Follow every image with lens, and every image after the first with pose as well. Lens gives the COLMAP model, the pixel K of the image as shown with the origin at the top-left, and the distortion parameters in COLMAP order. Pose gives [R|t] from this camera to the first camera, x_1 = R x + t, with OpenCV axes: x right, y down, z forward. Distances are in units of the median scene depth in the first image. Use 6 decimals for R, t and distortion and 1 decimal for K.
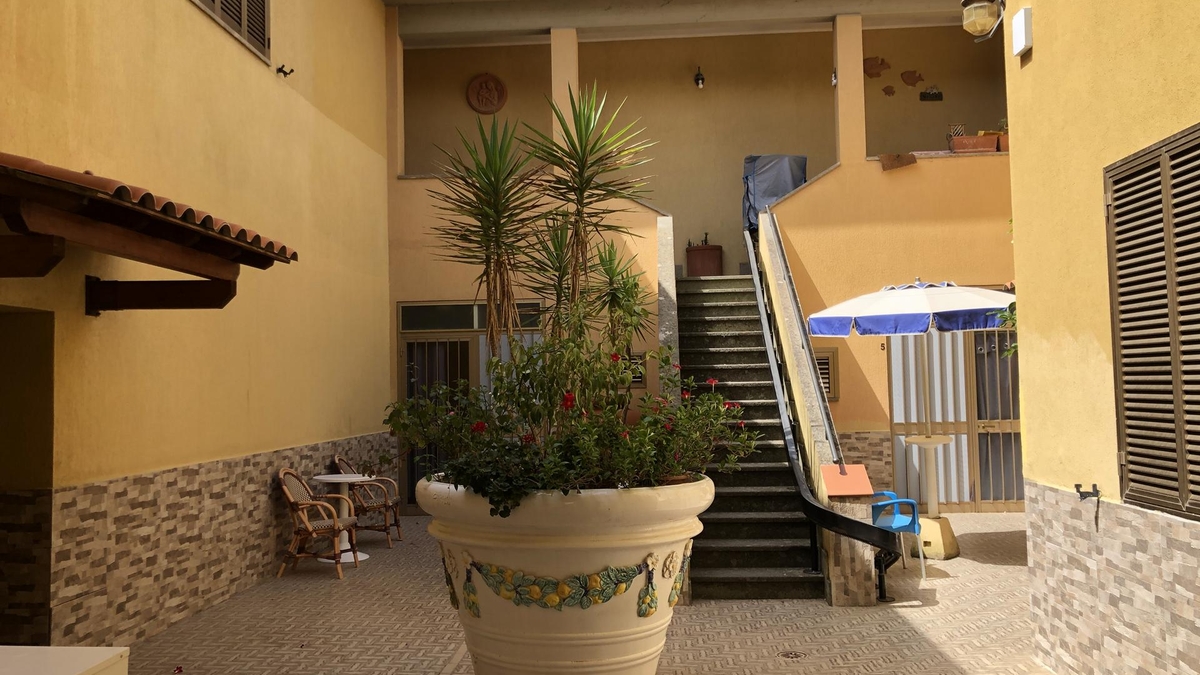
lens RADIAL K [[932.2, 0, 600.0], [0, 932.2, 337.5], [0, 0, 1]] dist [0.012306, 0.003706]
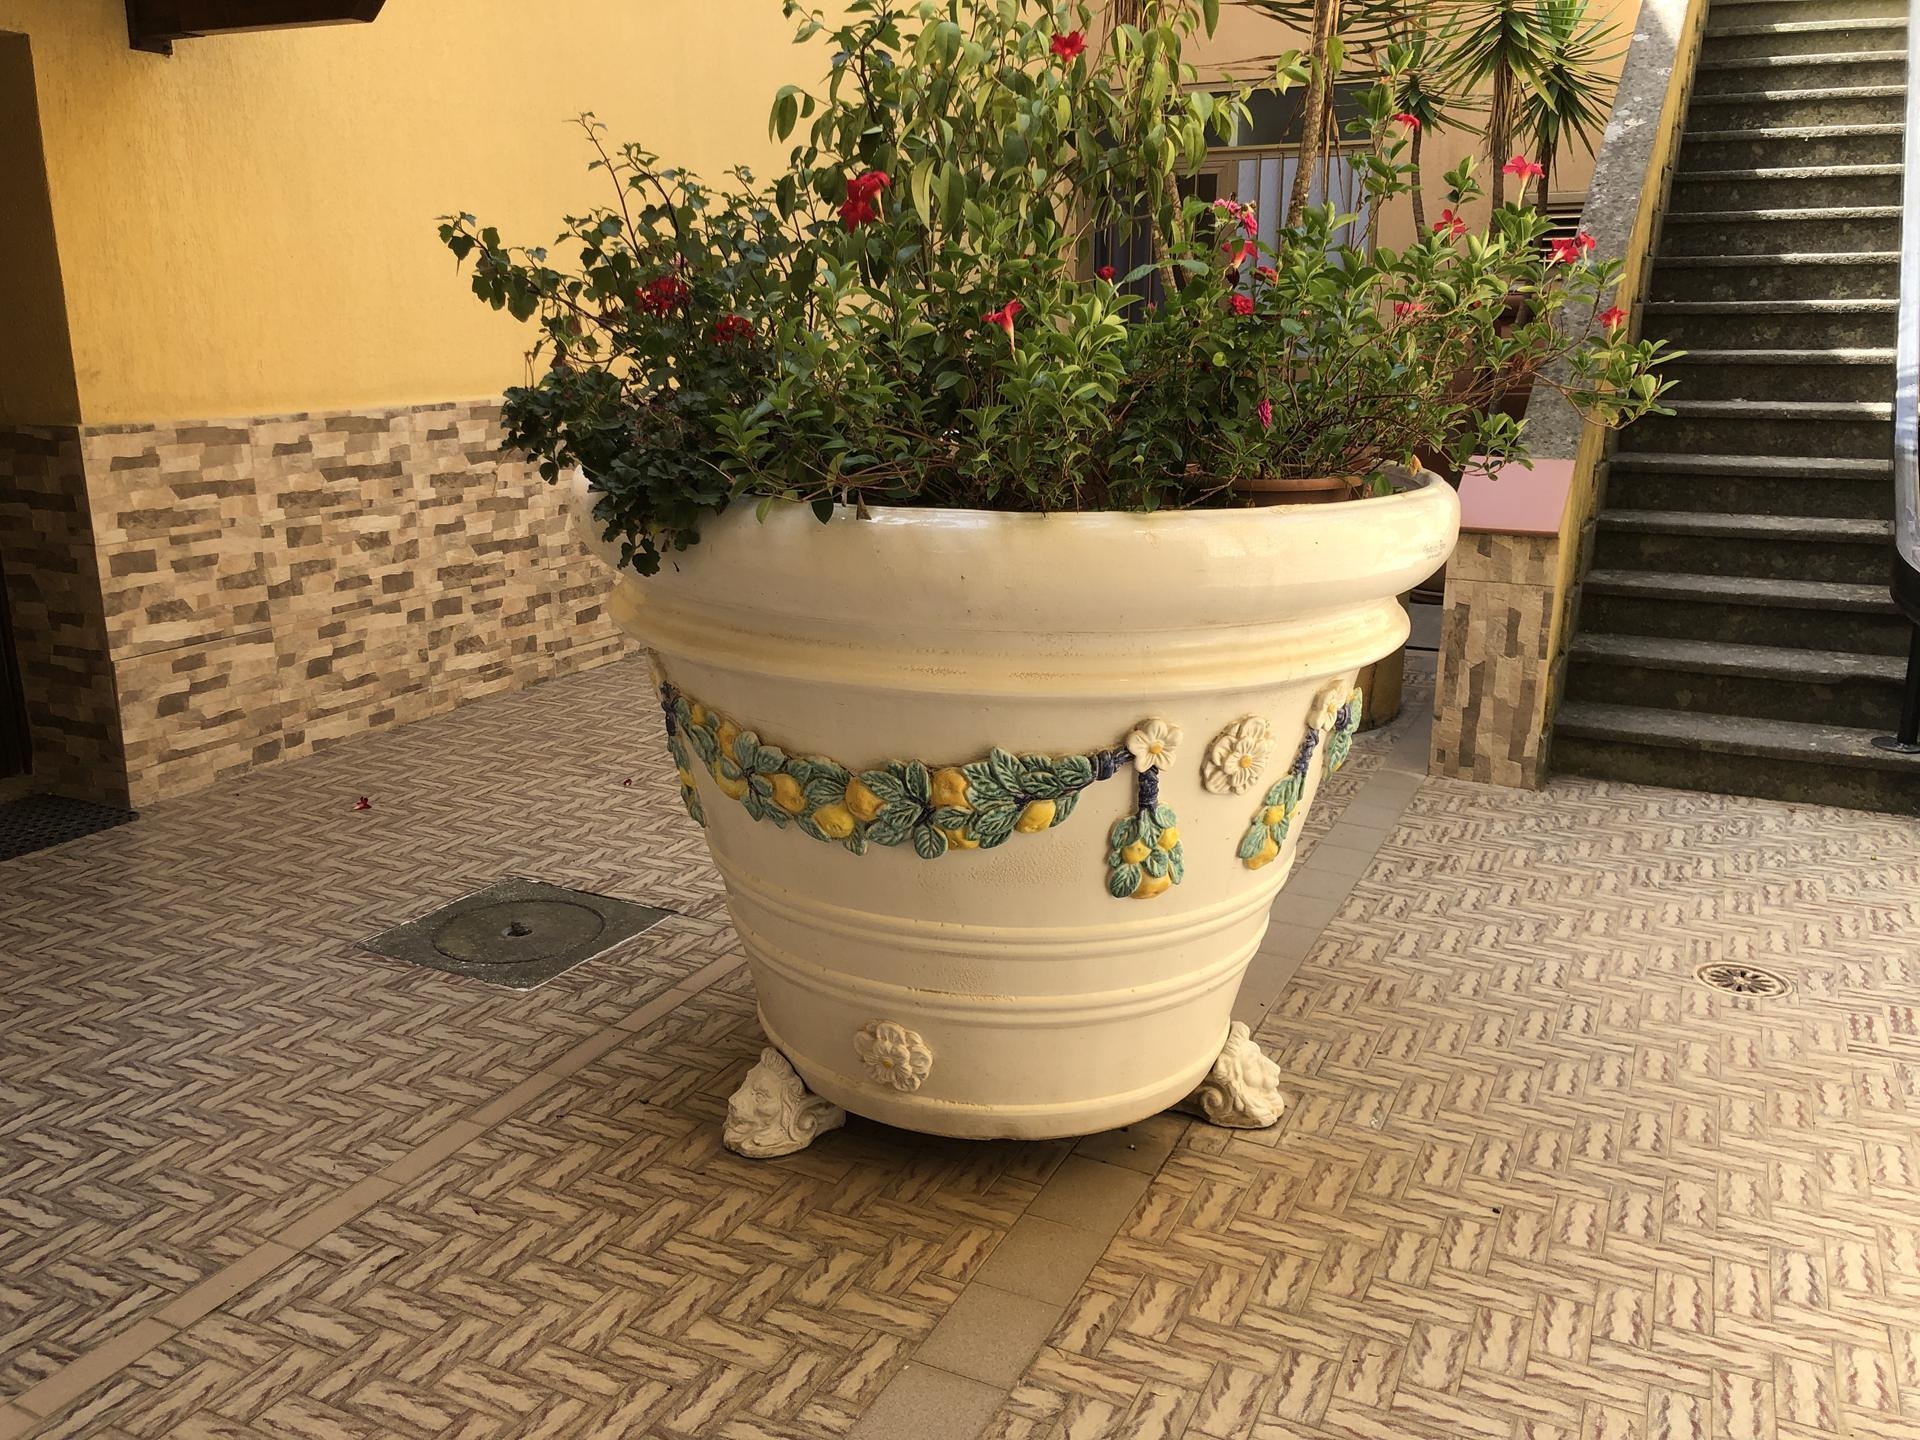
lens RADIAL K [[1534.1, 0, 960.0], [0, 1534.1, 720.0], [0, 0, 1]] dist [0.054444, -0.060901]
pose [[0.923143, 0.116410, -0.366410, 0.124615], [0.003935, 0.950146, 0.311779, 0.046887], [0.384438, -0.289258, 0.876663, 0.350443]]
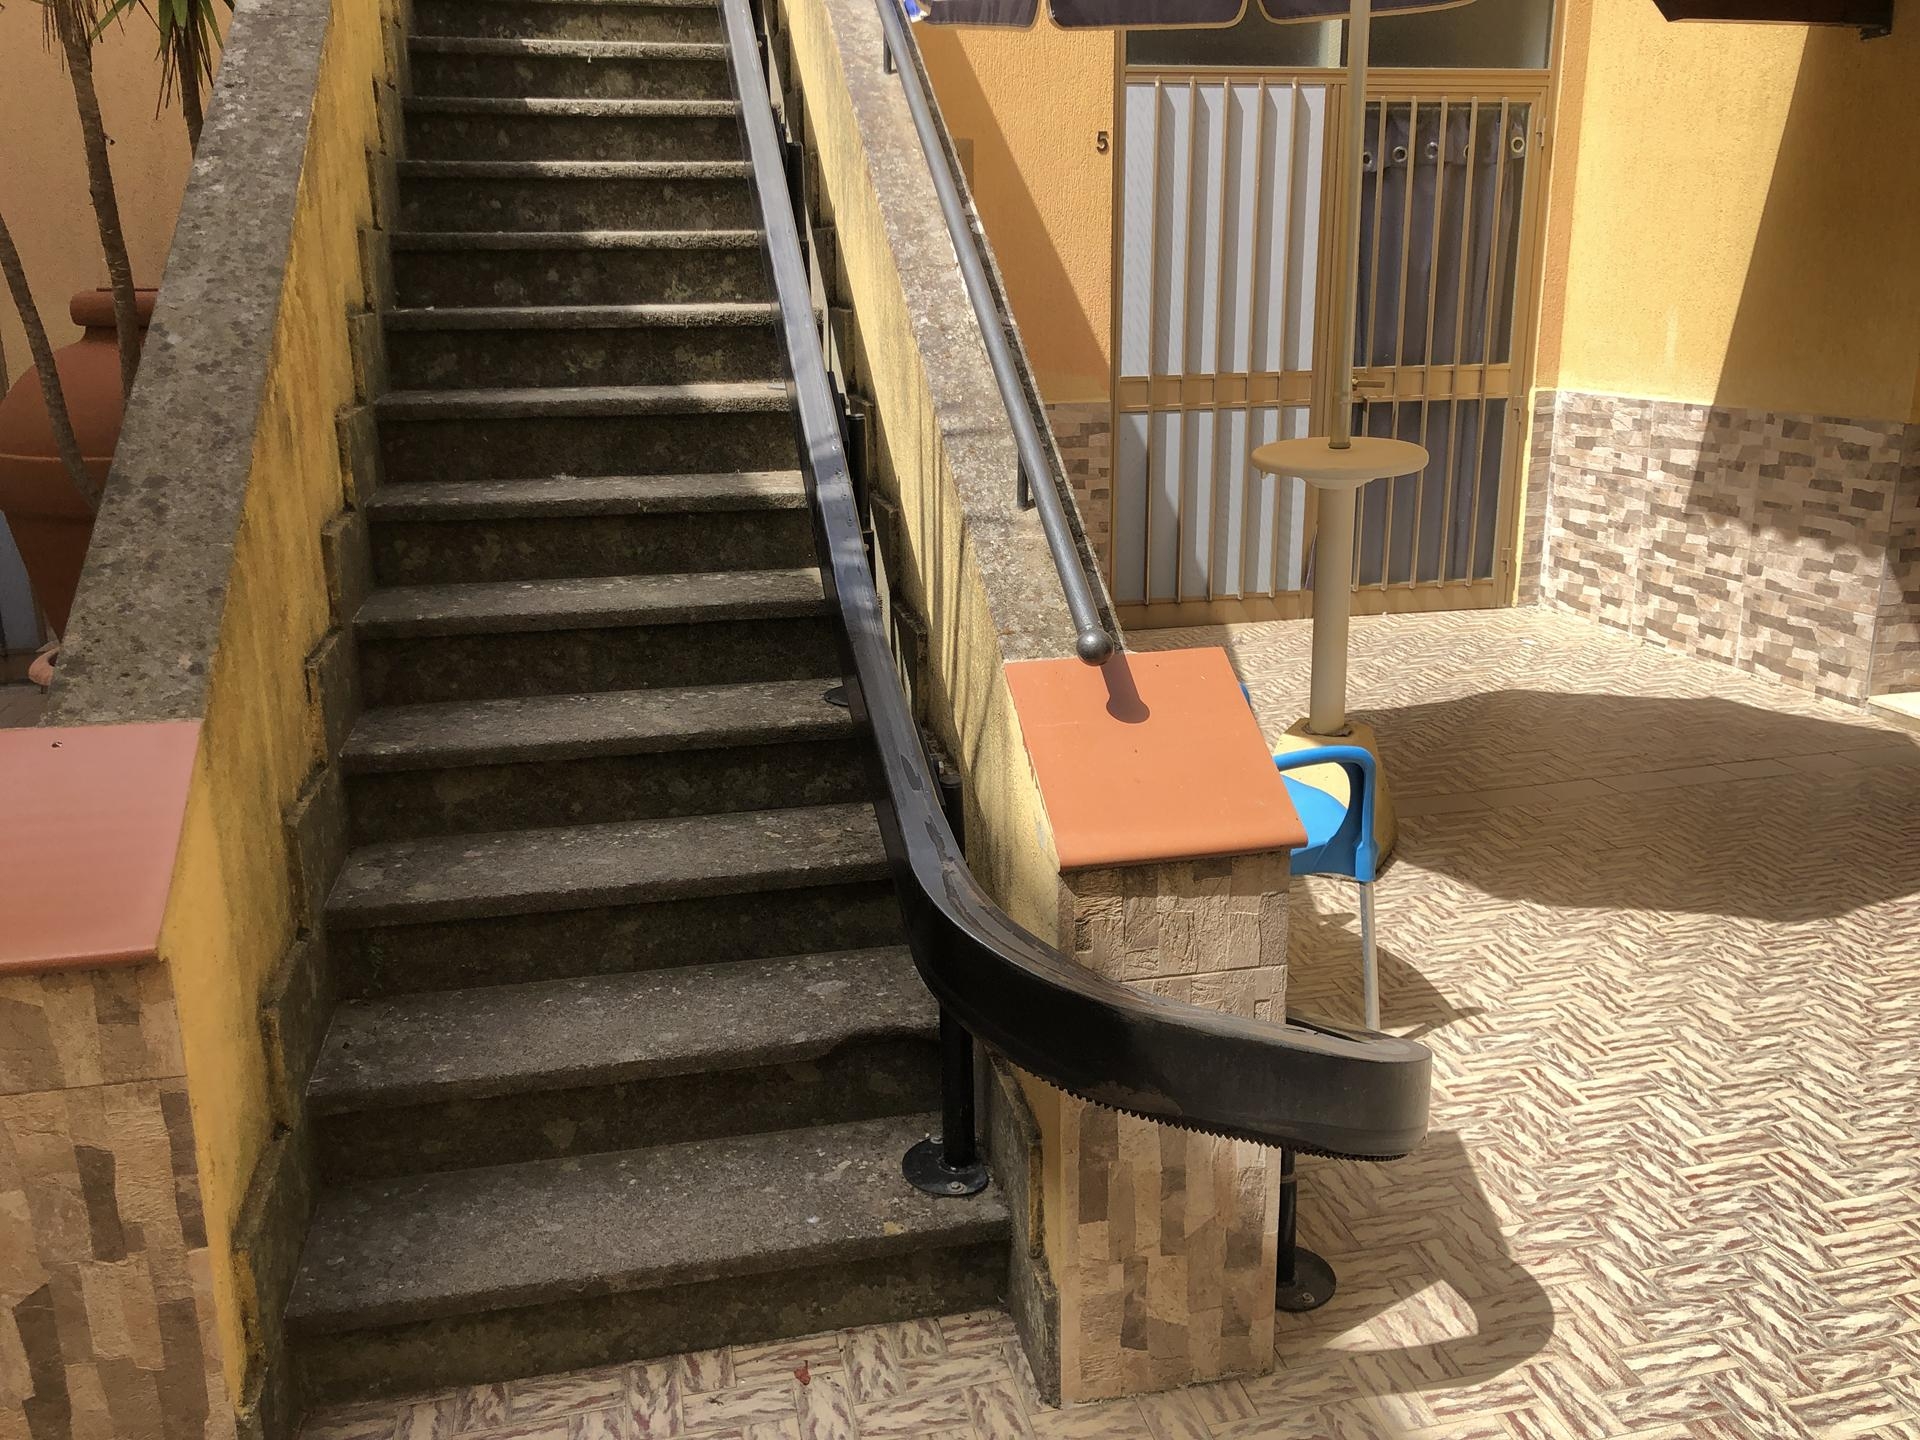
lens RADIAL K [[1604.1, 0, 960.0], [0, 1604.1, 720.0], [0, 0, 1]] dist [0.009002, 0.083498]
pose [[0.960074, -0.064640, 0.272174, 0.171023], [-0.022622, 0.951812, 0.305848, 0.062354], [-0.278829, -0.299794, 0.912348, 0.859828]]
